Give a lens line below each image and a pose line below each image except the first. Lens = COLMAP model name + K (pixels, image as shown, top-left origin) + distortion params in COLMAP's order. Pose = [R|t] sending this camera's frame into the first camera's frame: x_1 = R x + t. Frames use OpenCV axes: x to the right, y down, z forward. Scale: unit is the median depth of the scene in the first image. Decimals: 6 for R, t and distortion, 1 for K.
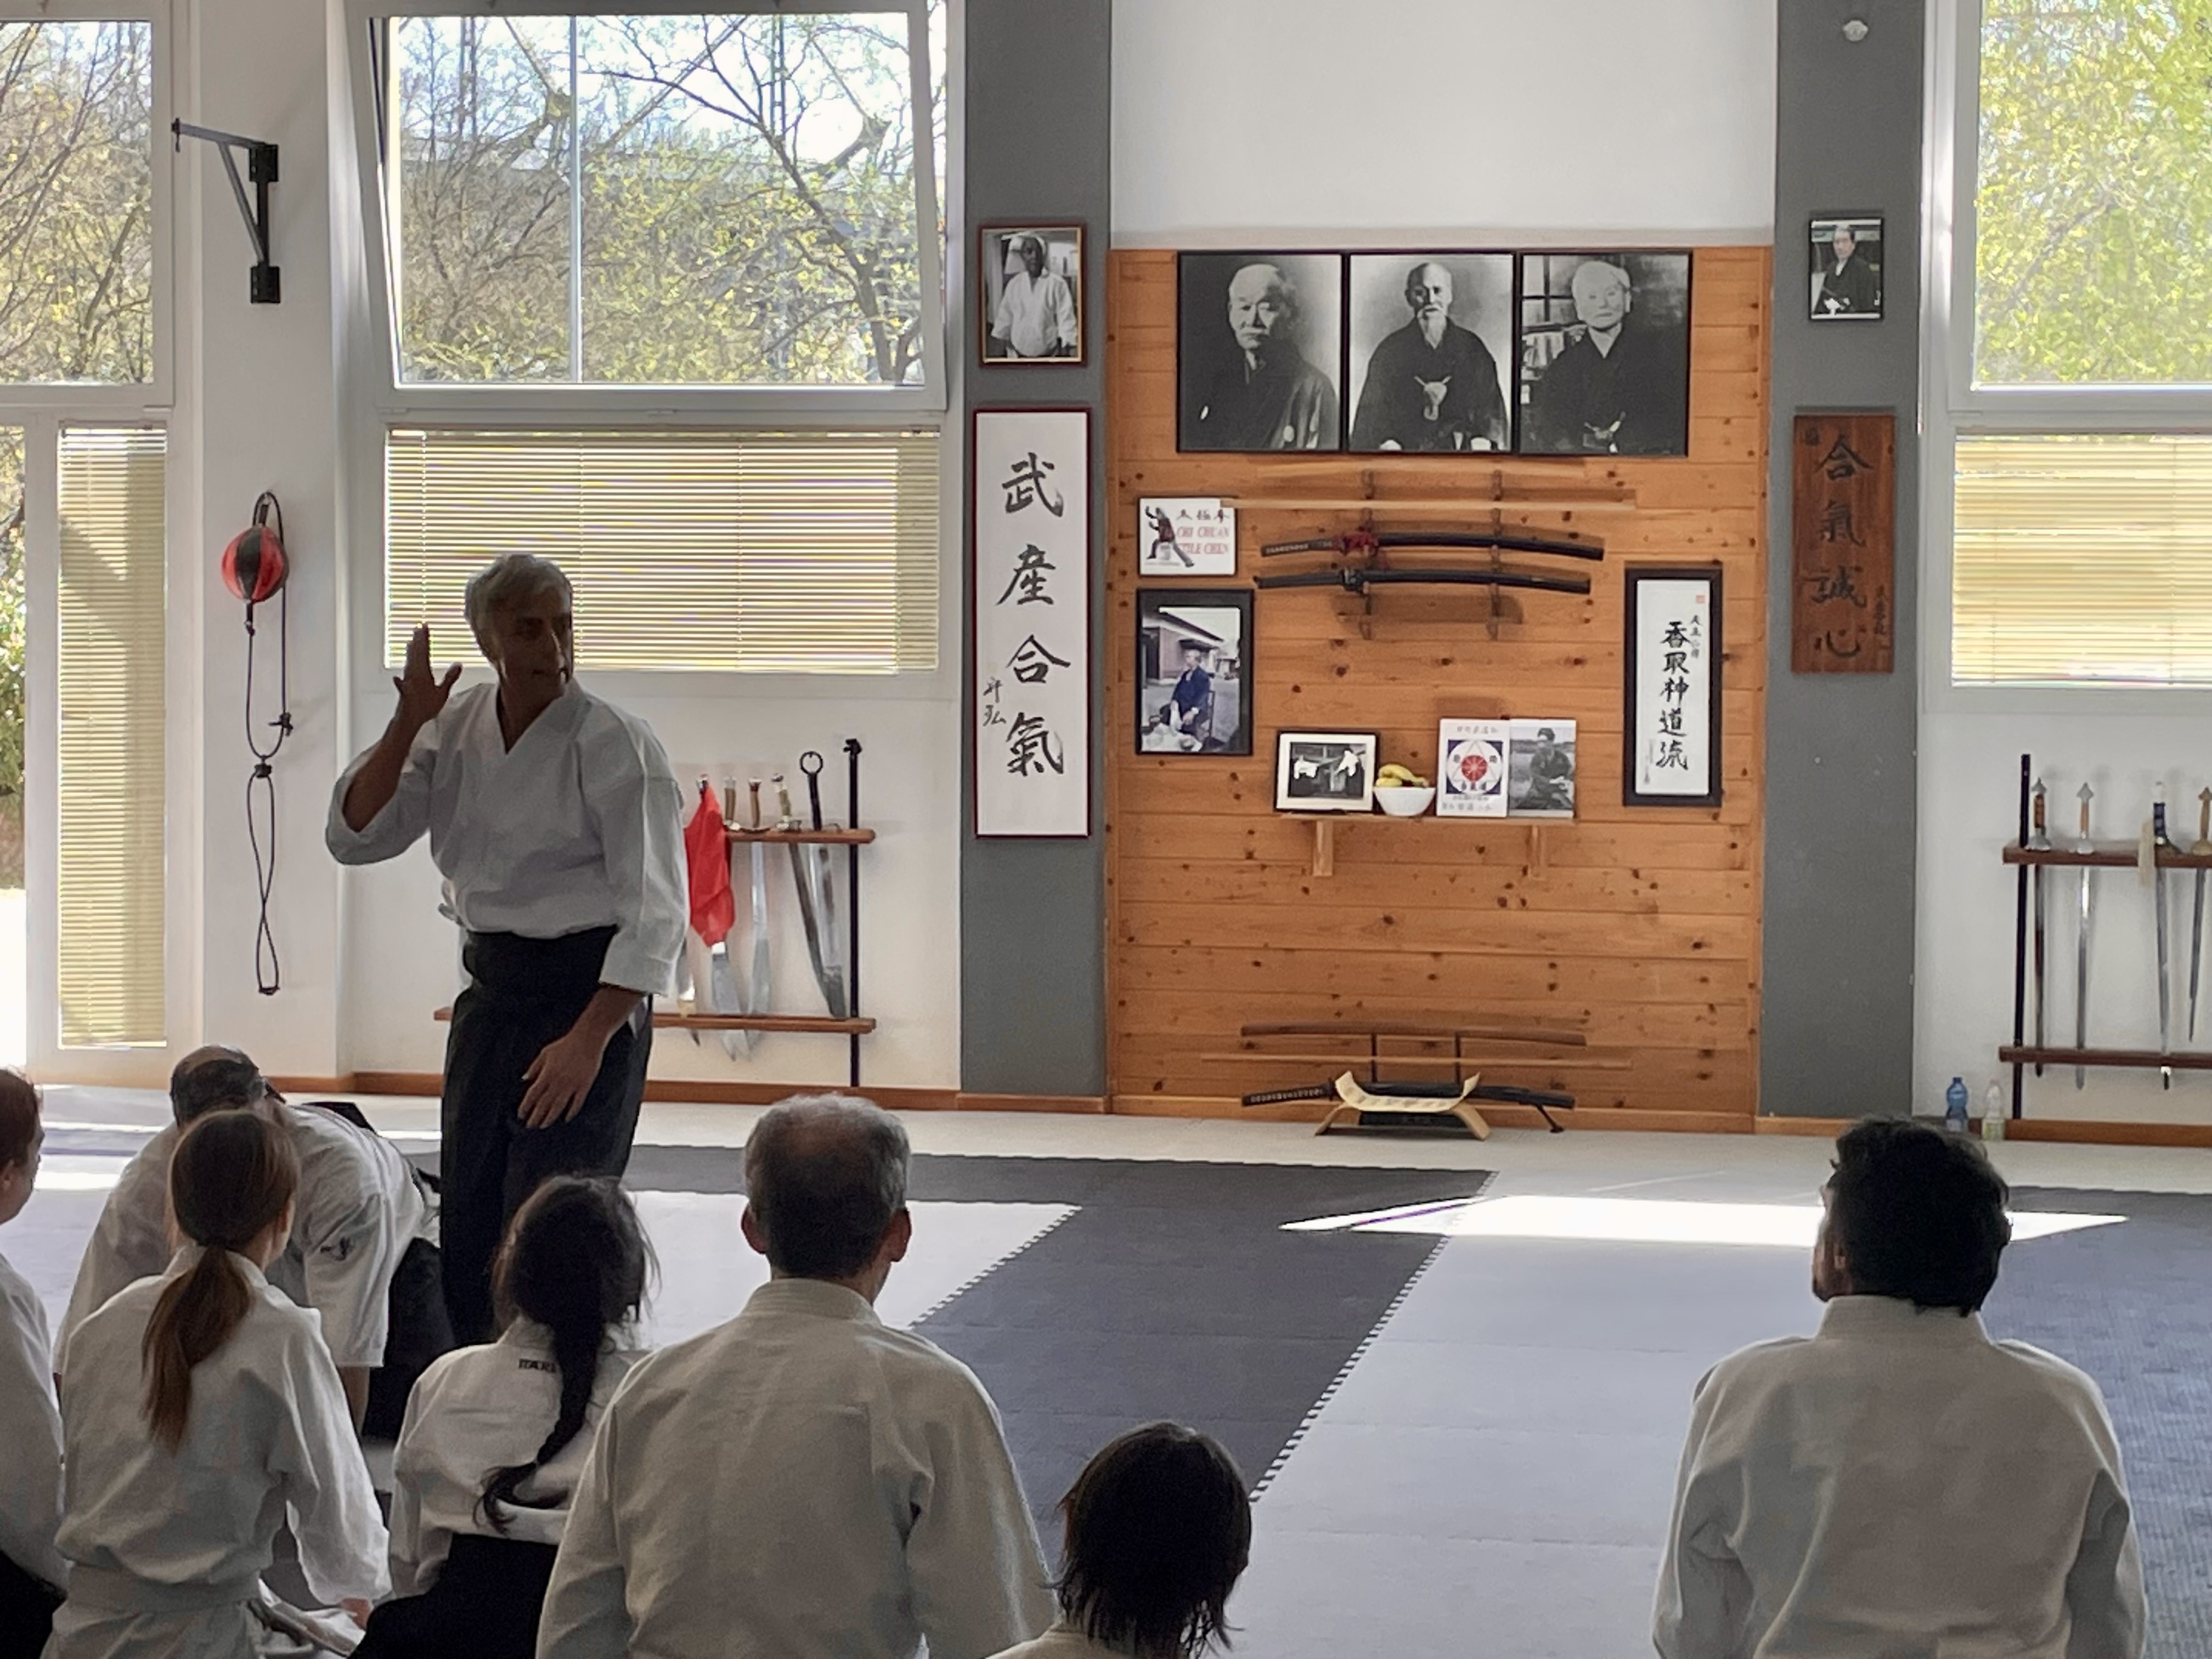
lens RADIAL K [[4808.5, 0, 1110.1], [0, 4808.5, 799.3], [0, 0, 1]] dist [0.137548, 0.239519]
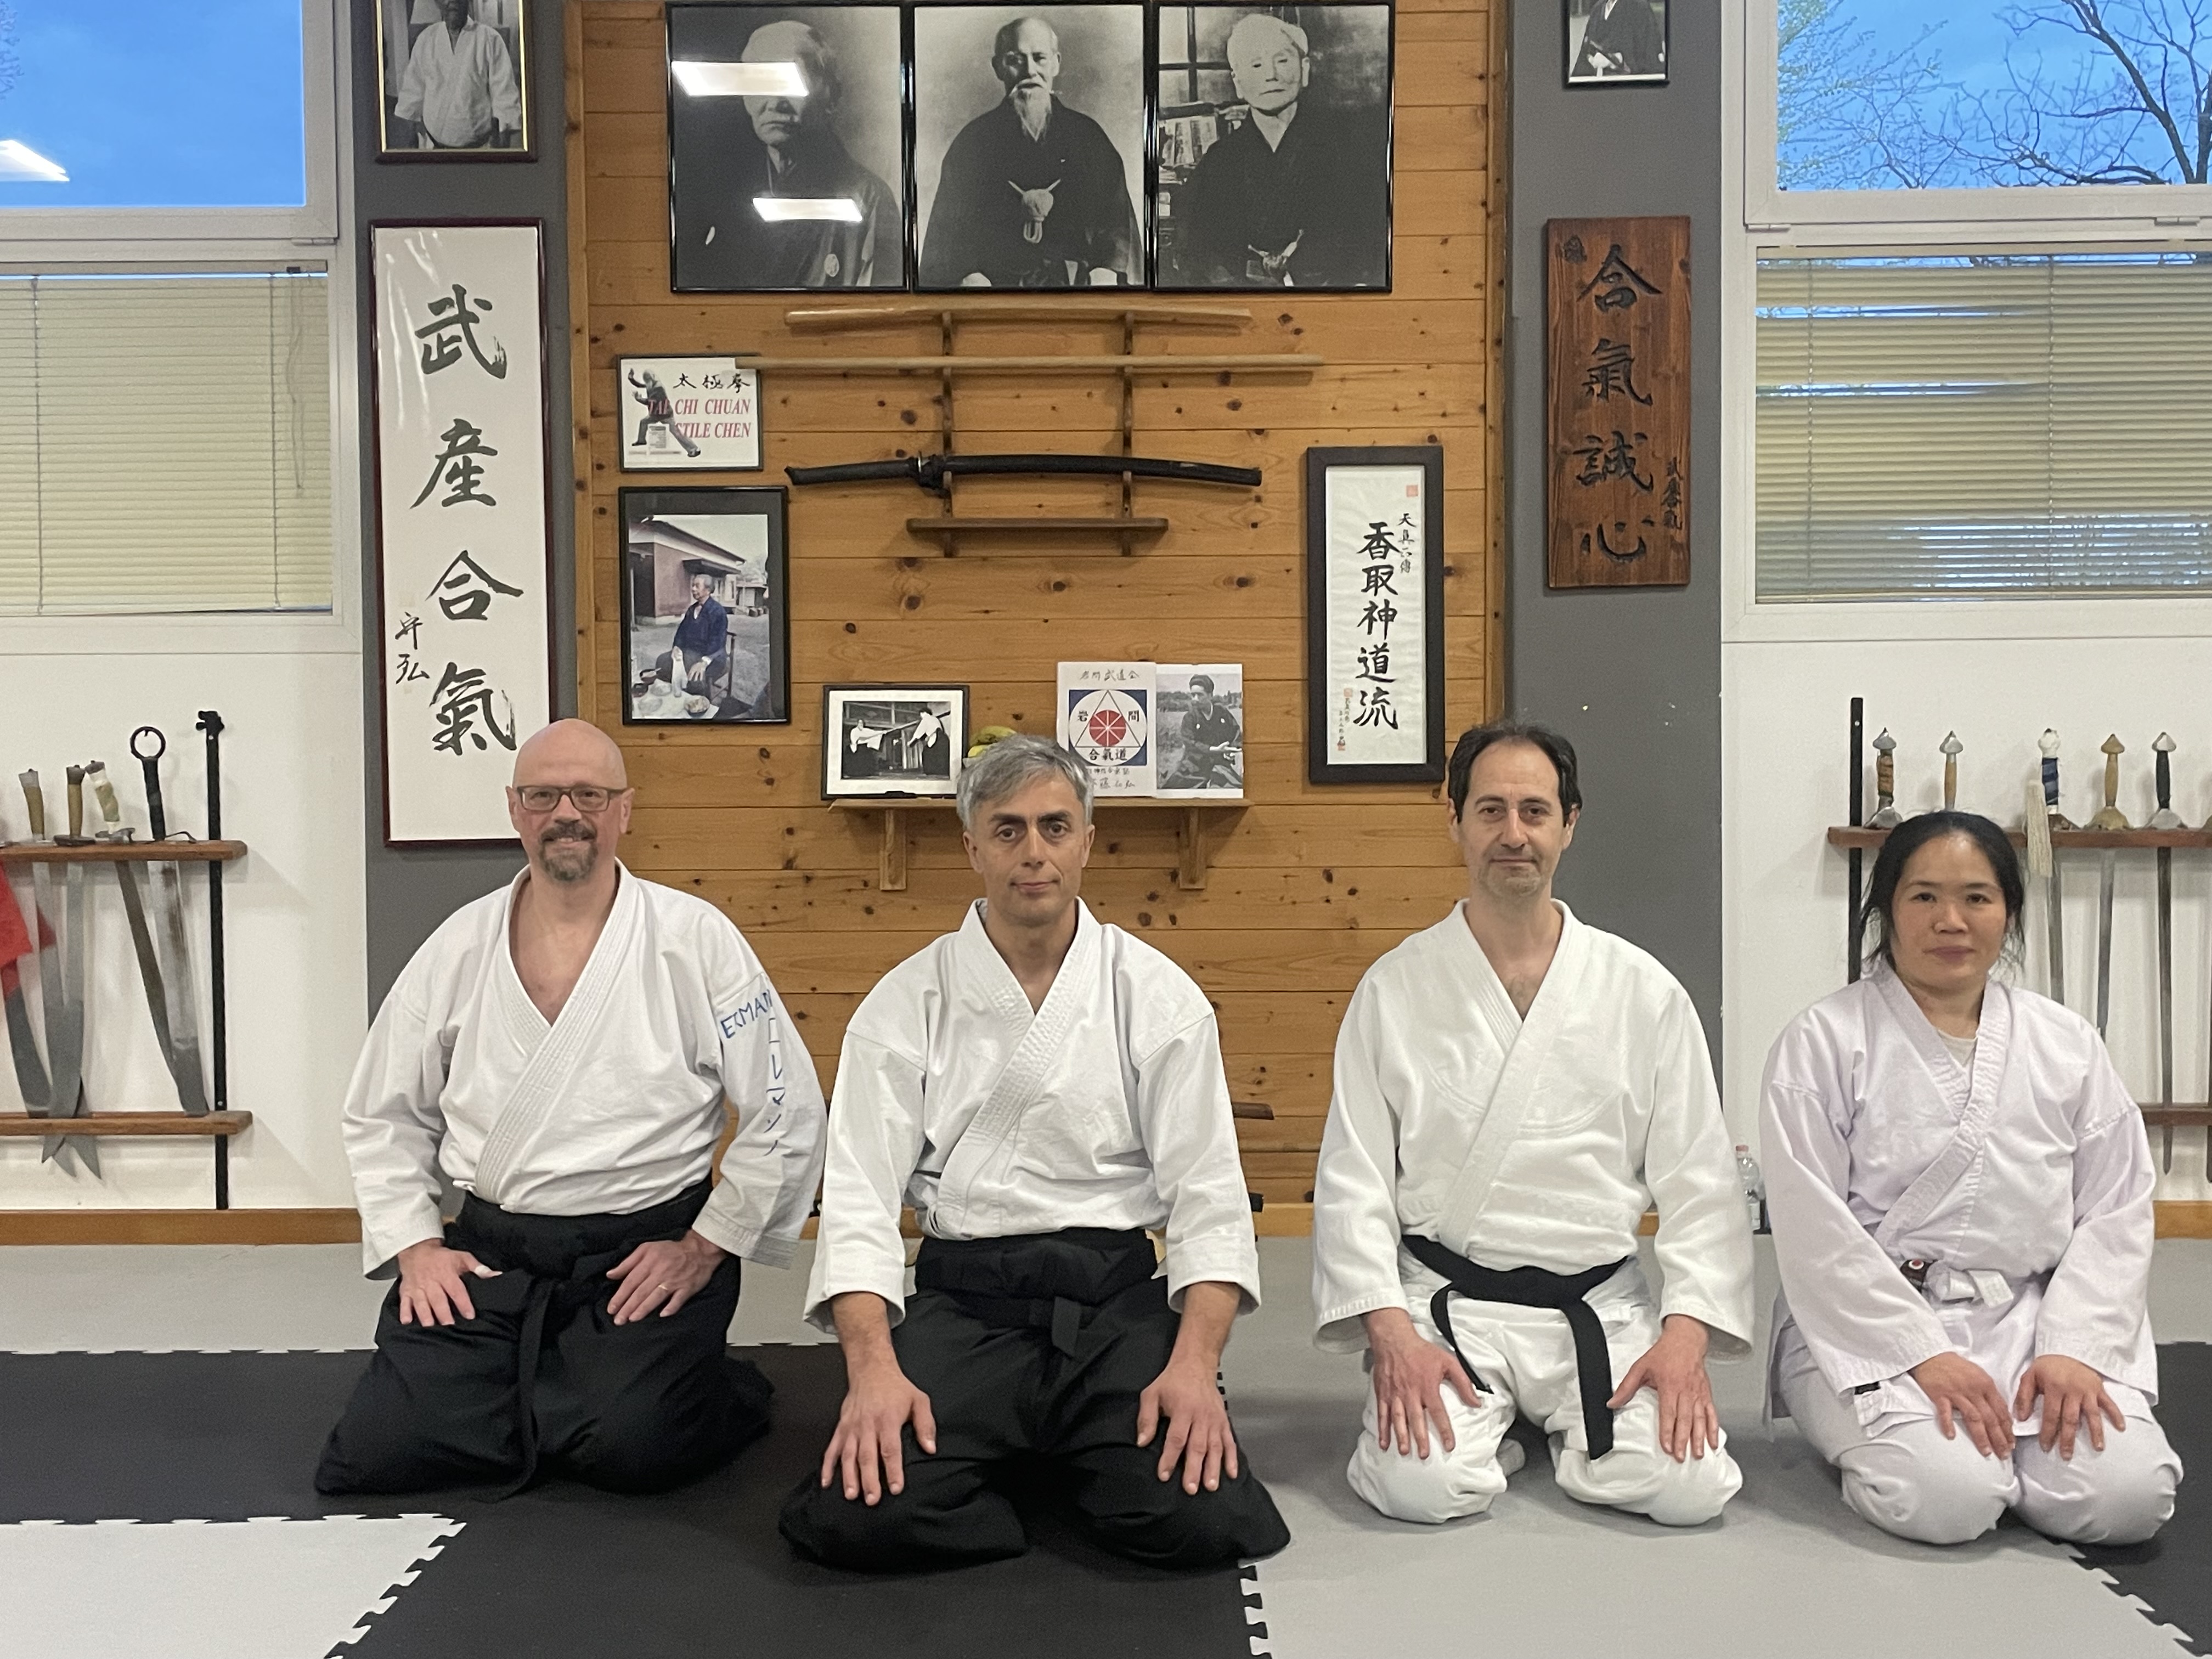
lens RADIAL K [[2402.3, 0, 1084.3], [0, 2402.3, 853.3], [0, 0, 1]] dist [0.137817, -0.285709]
pose [[0.987480, -0.016997, 0.156825, 0.016465], [0.022209, 0.999256, -0.031545, 0.022592], [-0.156172, 0.034633, 0.987123, 0.645812]]
